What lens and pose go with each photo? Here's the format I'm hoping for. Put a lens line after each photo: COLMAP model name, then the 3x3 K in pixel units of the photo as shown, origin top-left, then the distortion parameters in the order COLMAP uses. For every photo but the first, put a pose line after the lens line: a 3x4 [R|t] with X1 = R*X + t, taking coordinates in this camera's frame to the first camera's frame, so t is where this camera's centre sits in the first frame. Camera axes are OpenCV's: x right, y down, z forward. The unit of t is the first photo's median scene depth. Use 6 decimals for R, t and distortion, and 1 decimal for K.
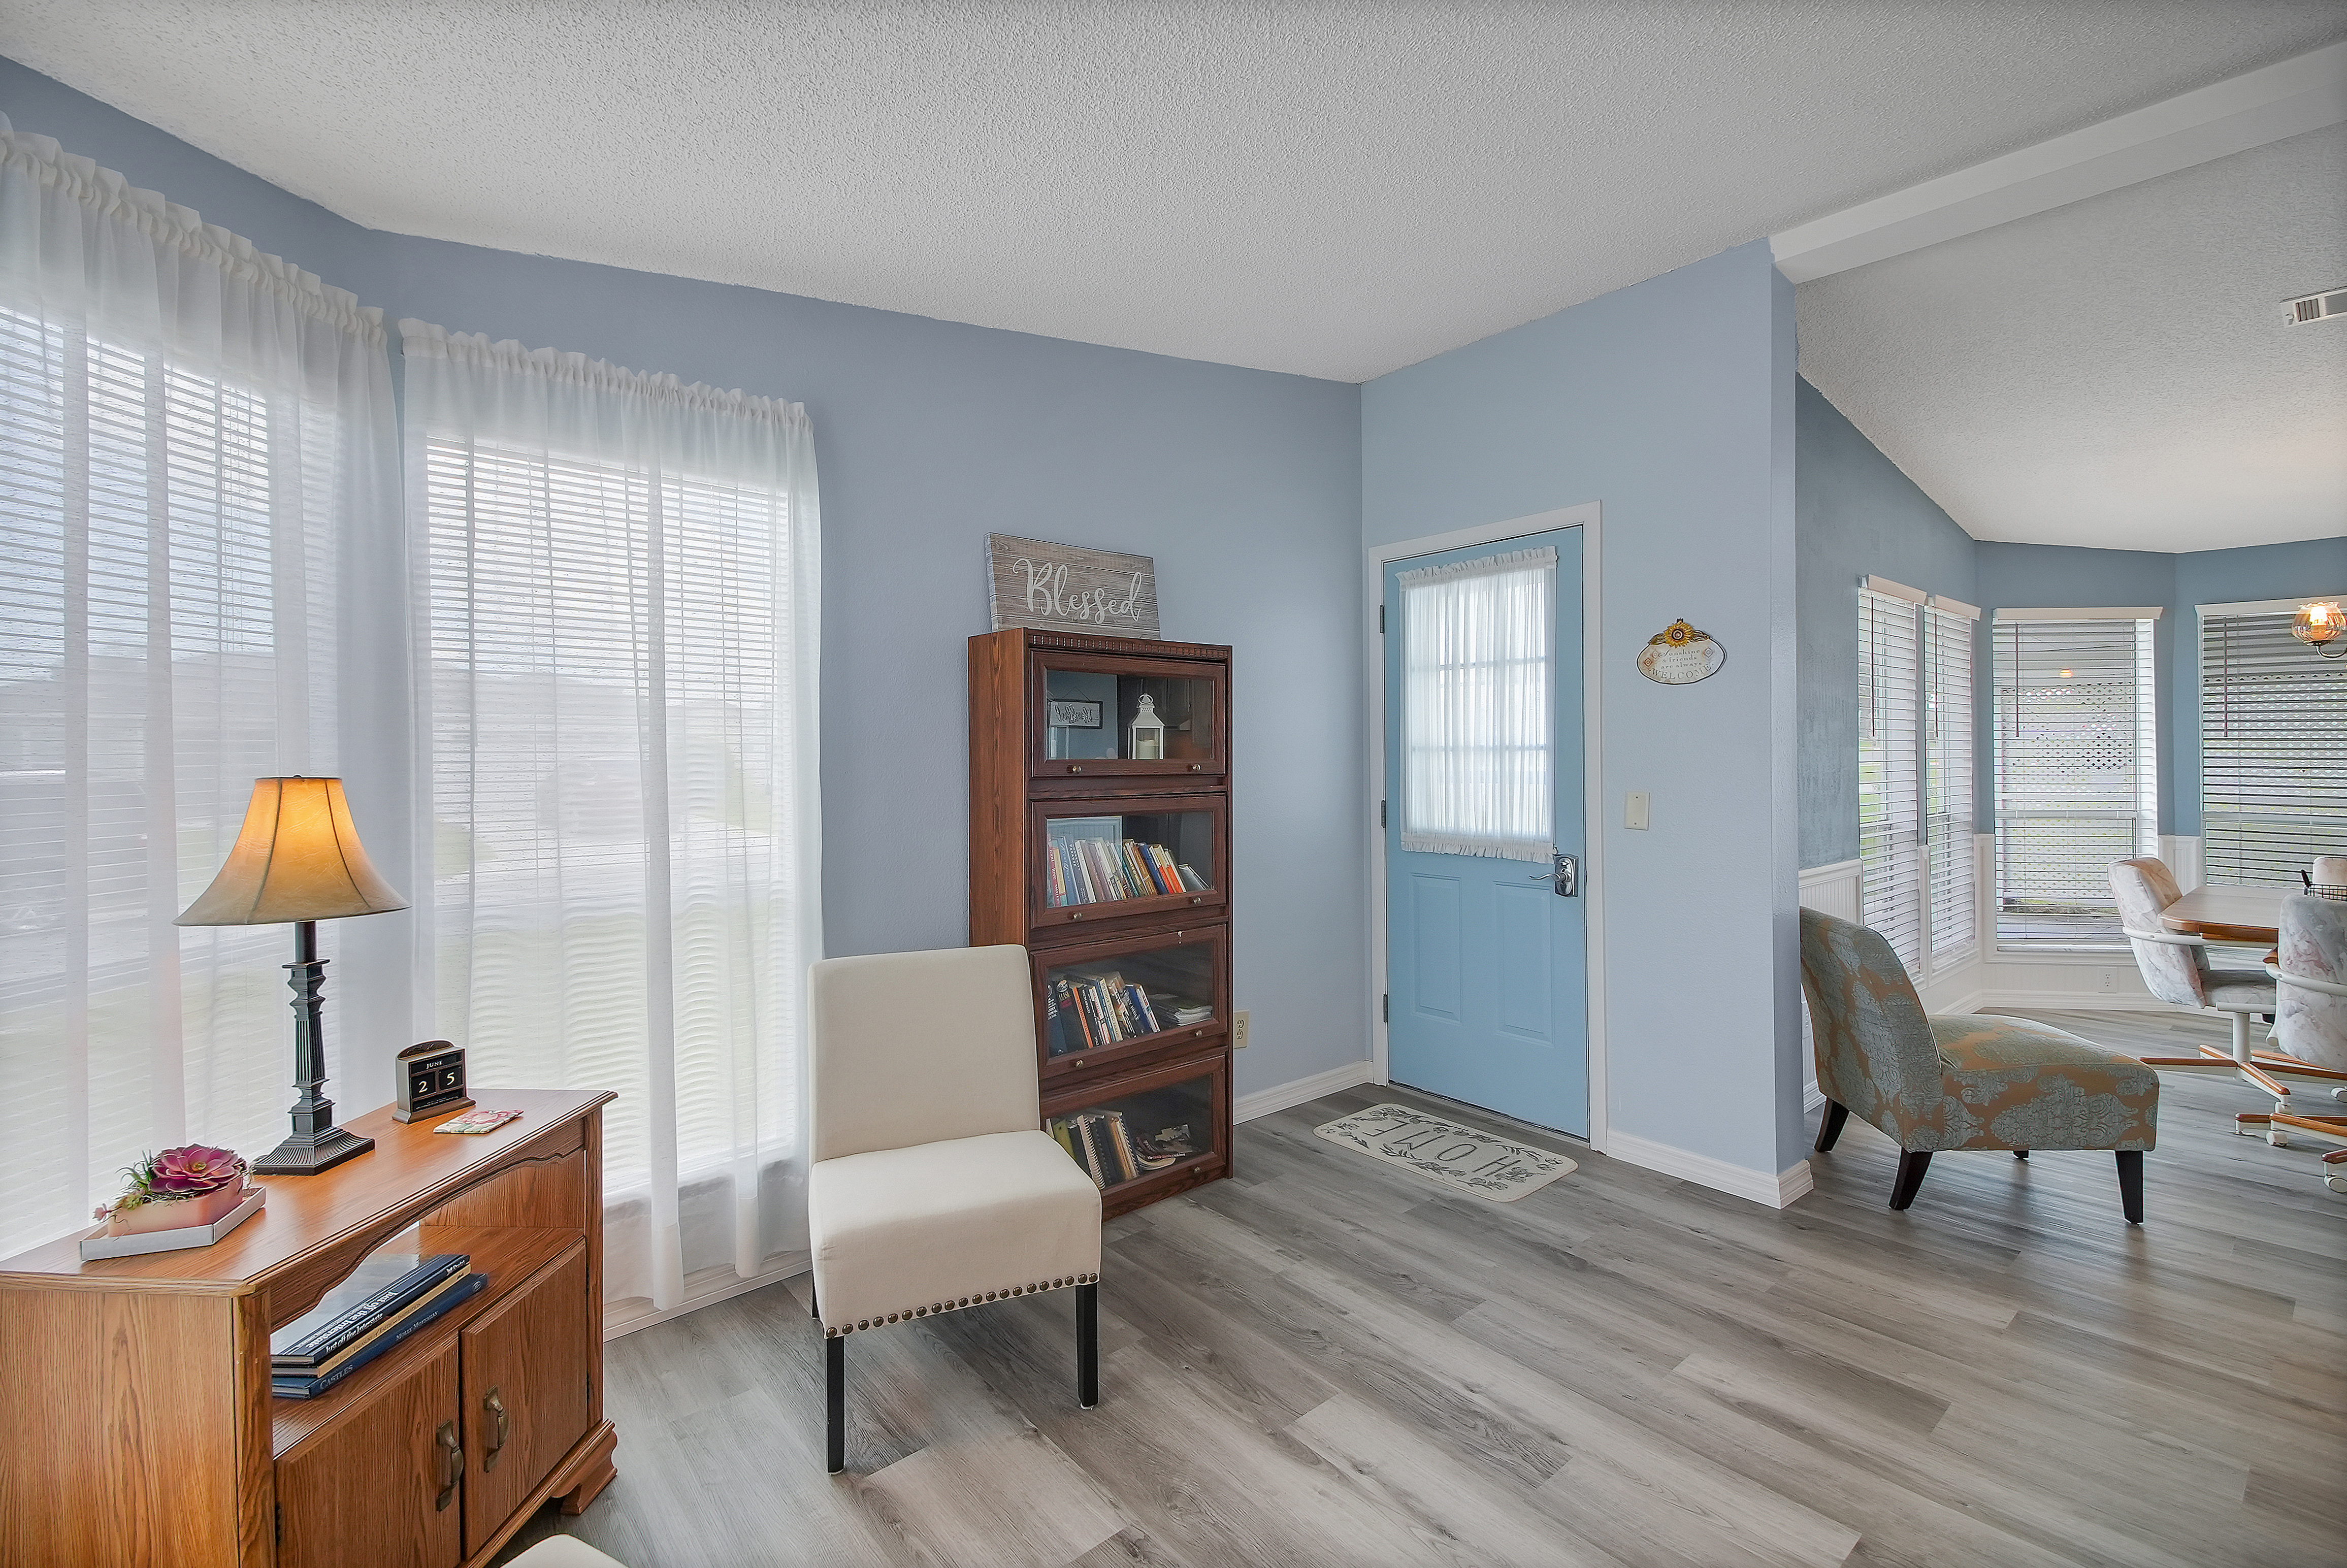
lens RADIAL K [[1011.3, 0, 1167.6], [0, 1011.3, 760.1], [0, 0, 1]] dist [0.031627, -0.015449]
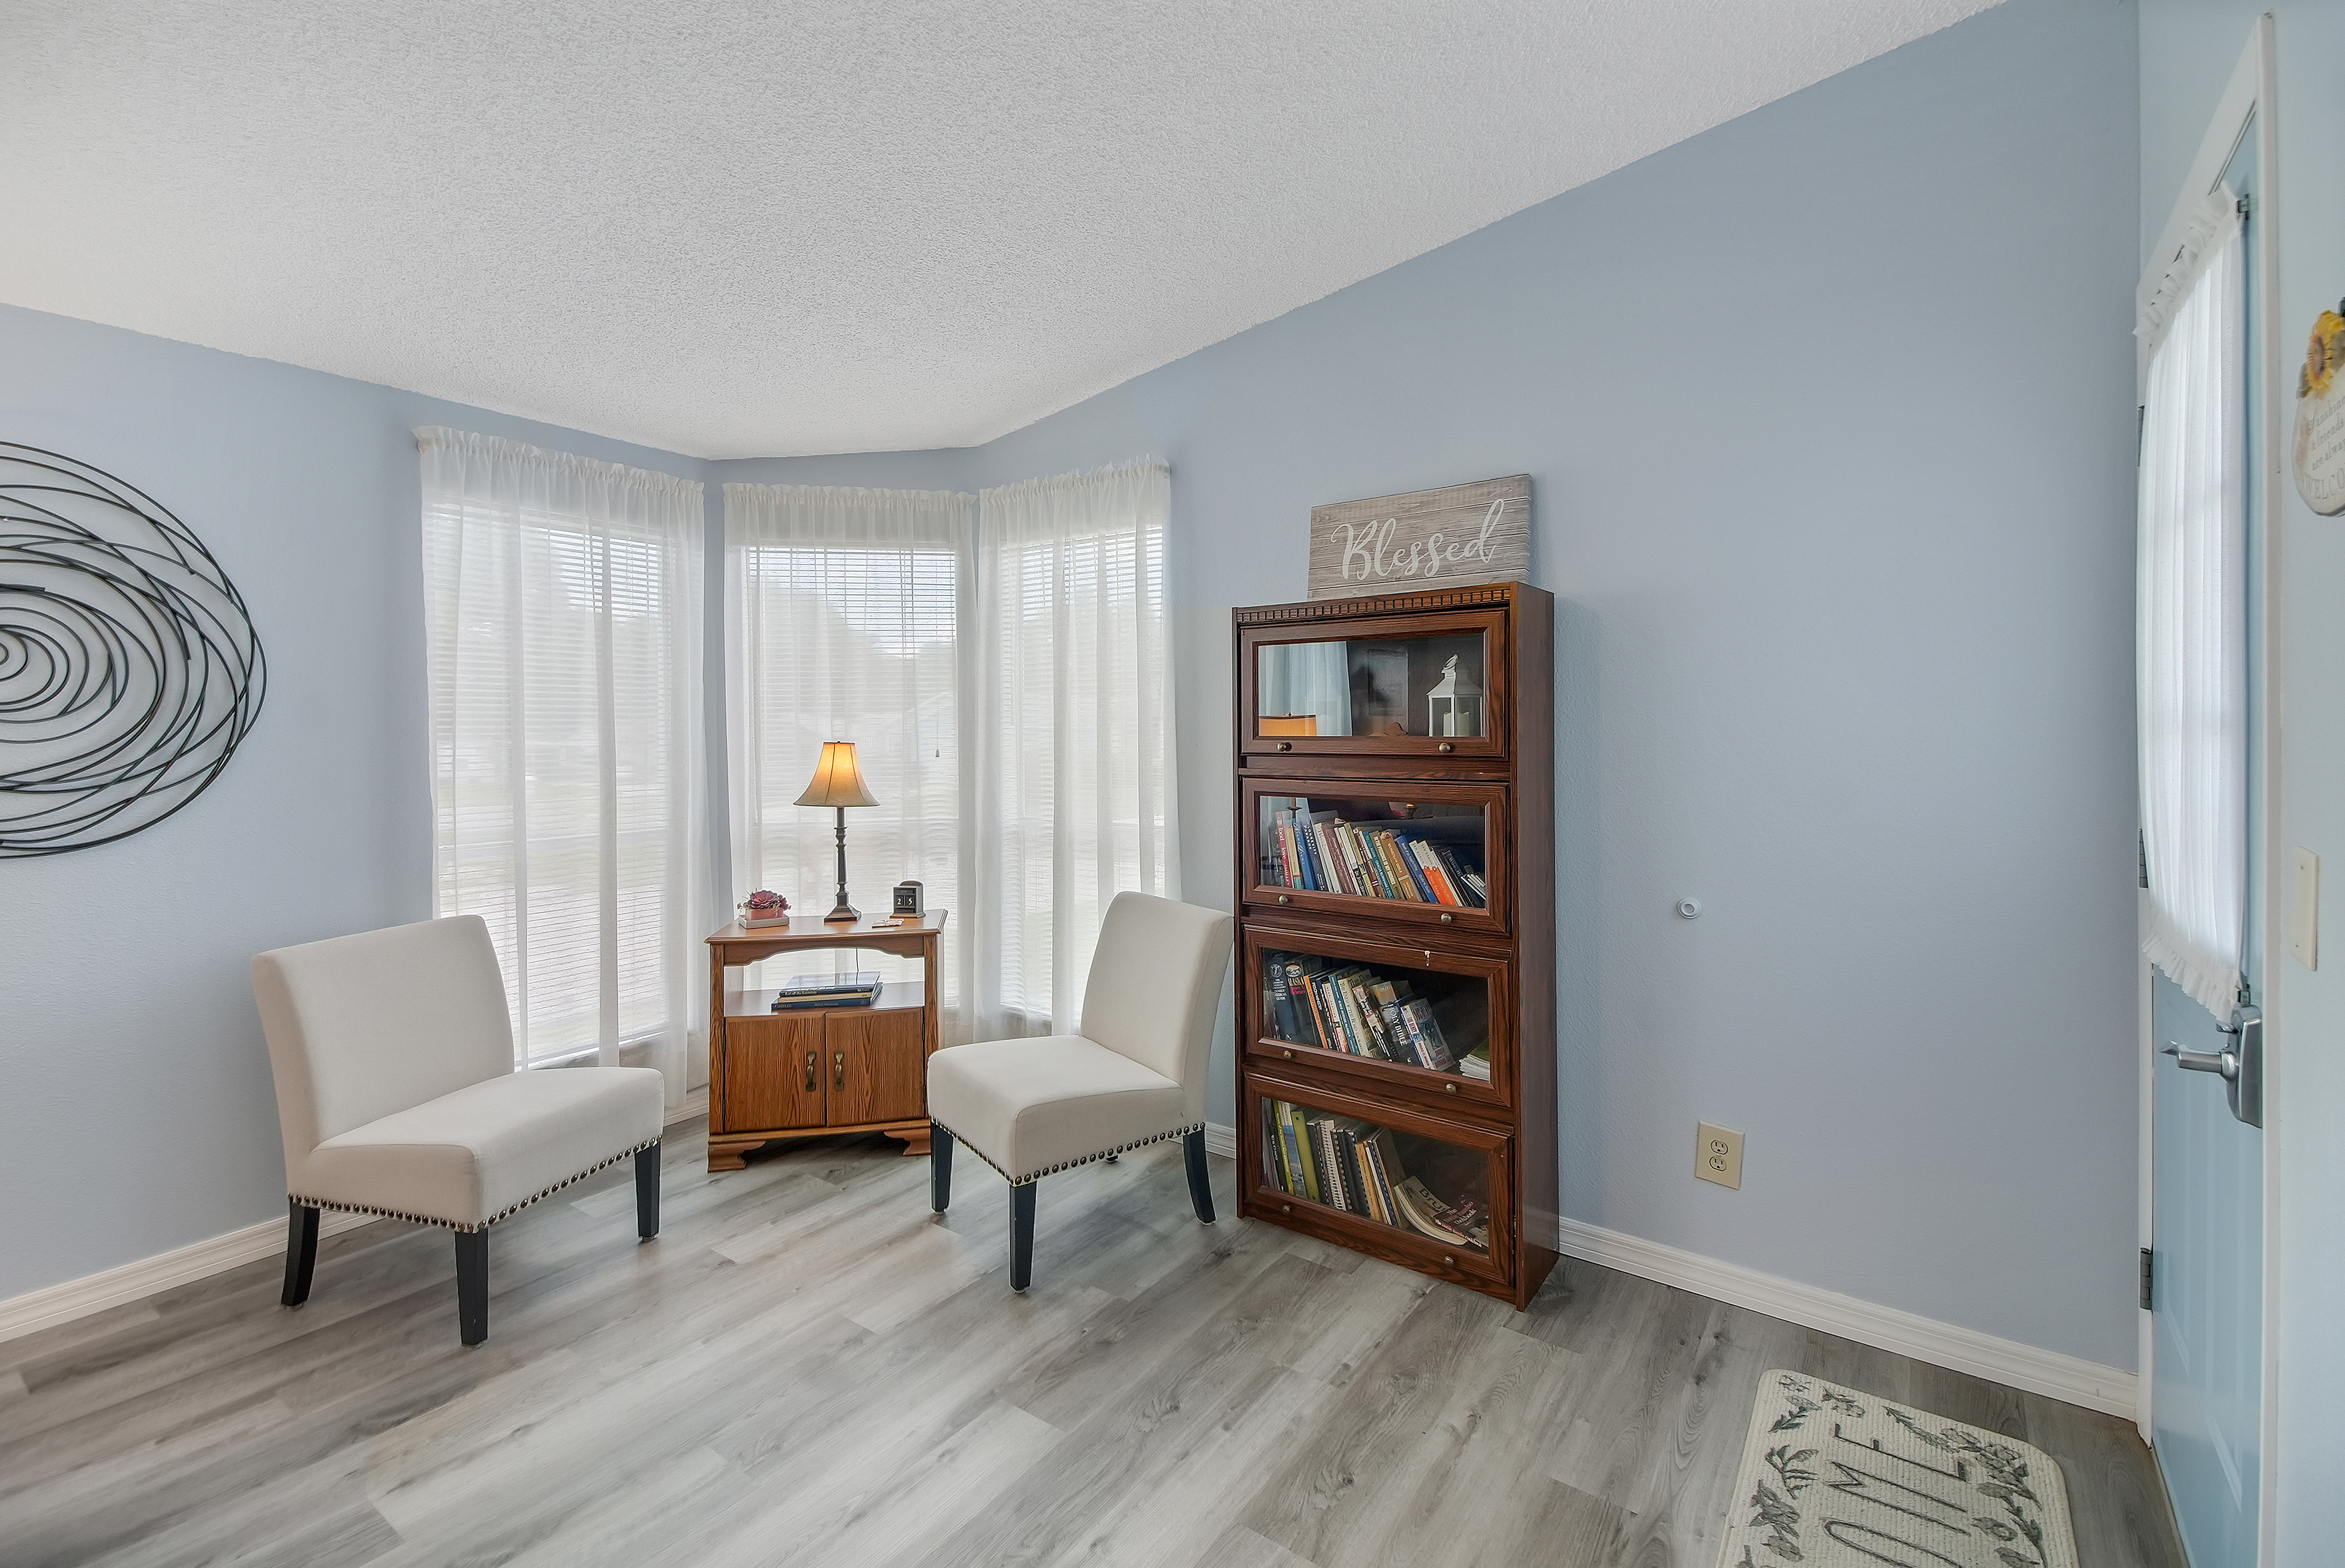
lens RADIAL K [[1037.4, 0, 1165.5], [0, 1037.4, 731.8], [0, 0, 1]] dist [0.039823, -0.017433]
pose [[0.242162, 0.006564, -0.970214, 0.759254], [-0.001329, 0.999978, 0.006434, -0.009562], [0.970235, -0.000269, 0.242165, 0.593900]]
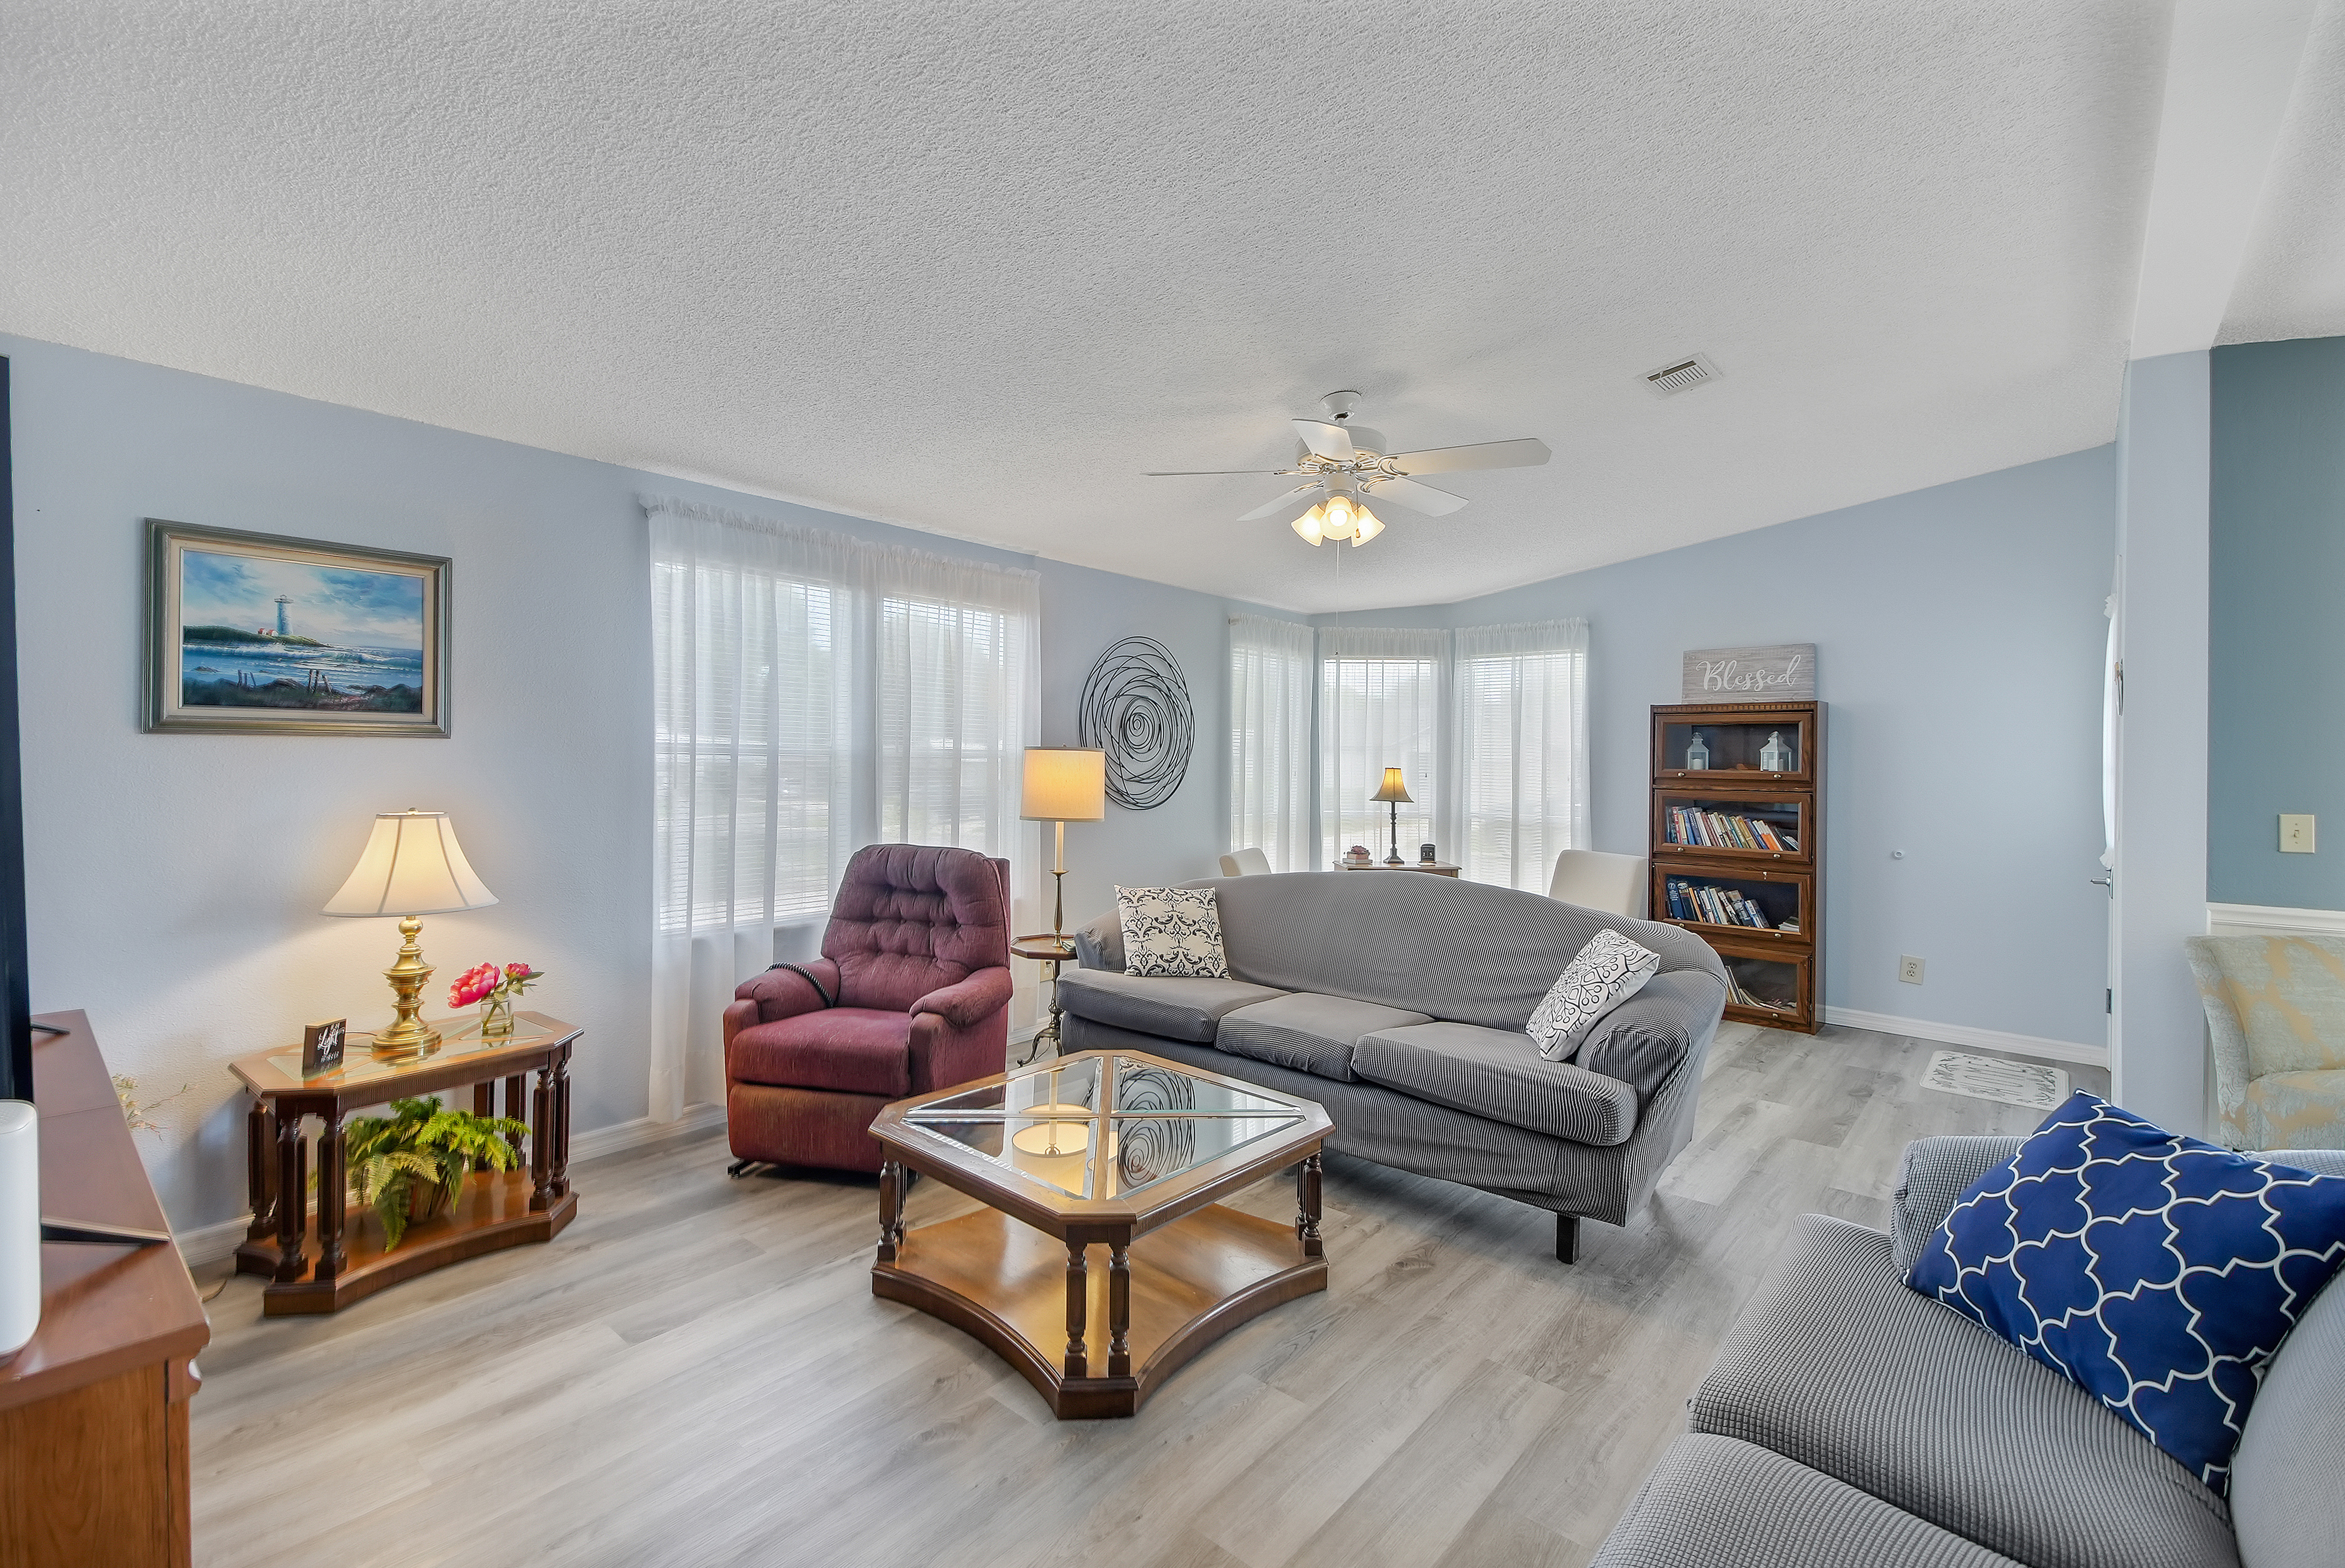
lens RADIAL K [[1037.4, 0, 1152.7], [0, 1037.4, 751.7], [0, 0, 1]] dist [0.039823, -0.017433]
pose [[0.157171, 0.002793, -0.987567, 1.584605], [-0.019771, 0.999804, -0.000319, -0.011444], [0.987373, 0.019575, 0.157196, -0.297425]]
